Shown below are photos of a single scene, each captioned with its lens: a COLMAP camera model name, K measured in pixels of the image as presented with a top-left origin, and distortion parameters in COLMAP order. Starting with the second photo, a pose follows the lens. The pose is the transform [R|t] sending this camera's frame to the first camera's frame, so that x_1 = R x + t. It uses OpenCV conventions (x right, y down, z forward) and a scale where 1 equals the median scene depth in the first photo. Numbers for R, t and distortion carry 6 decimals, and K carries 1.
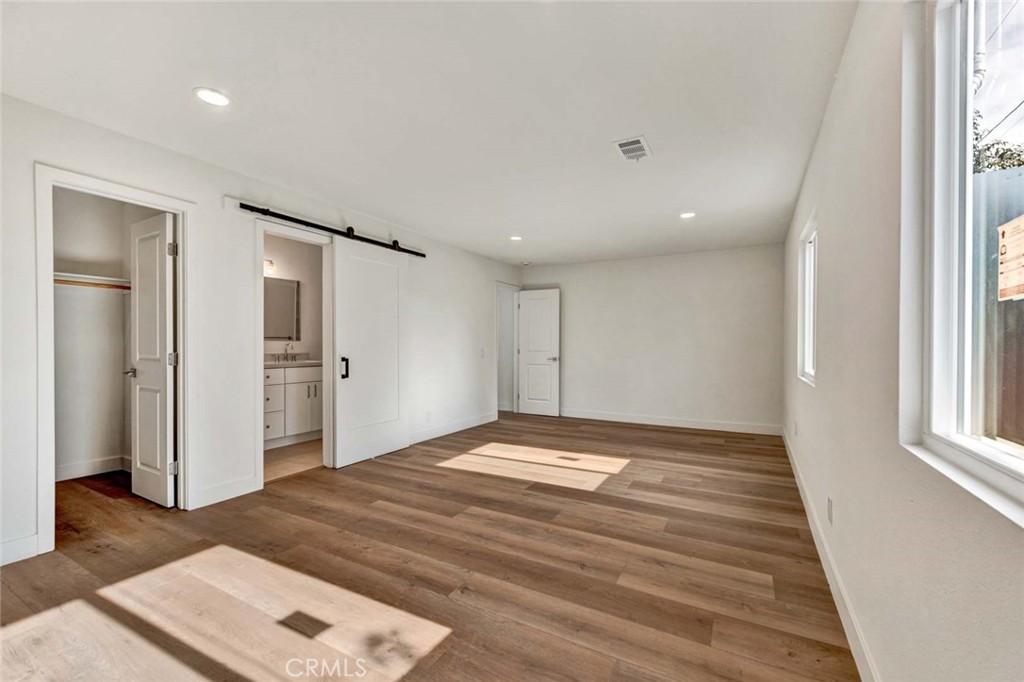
lens RADIAL K [[427.8, 0, 513.9], [0, 427.8, 346.7], [0, 0, 1]] dist [-0.000791, -0.000046]
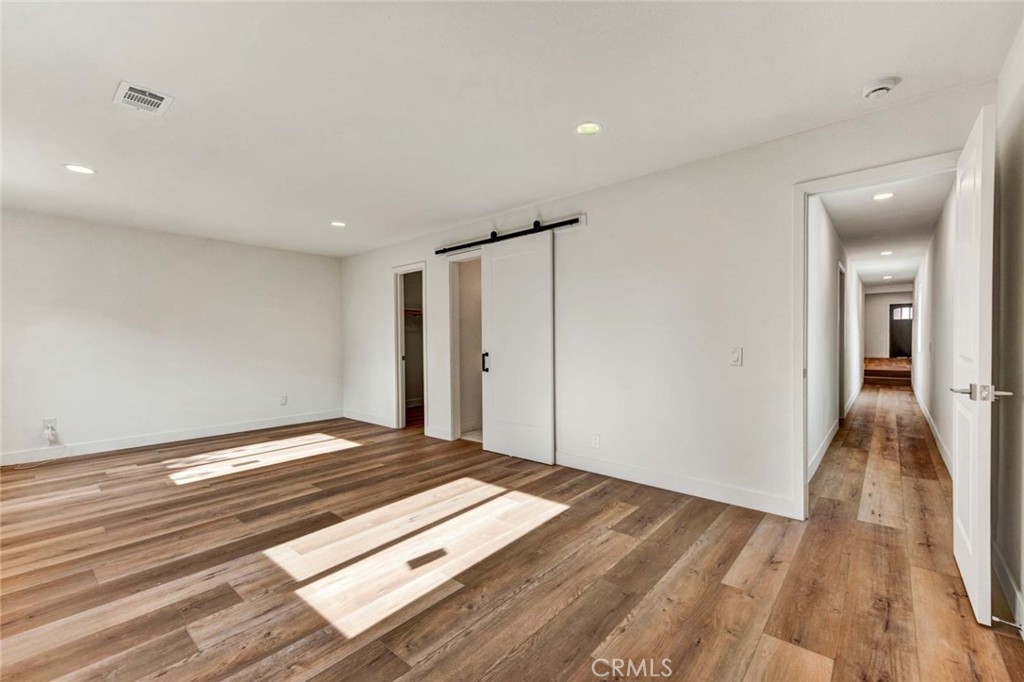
lens RADIAL K [[427.8, 0, 540.0], [0, 427.8, 343.5], [0, 0, 1]] dist [-0.000791, -0.000046]
pose [[-0.181258, 0.004386, -0.983426, 0.772551], [0.002924, 0.999988, 0.003921, -0.003238], [0.983431, -0.002165, -0.181268, 1.542974]]
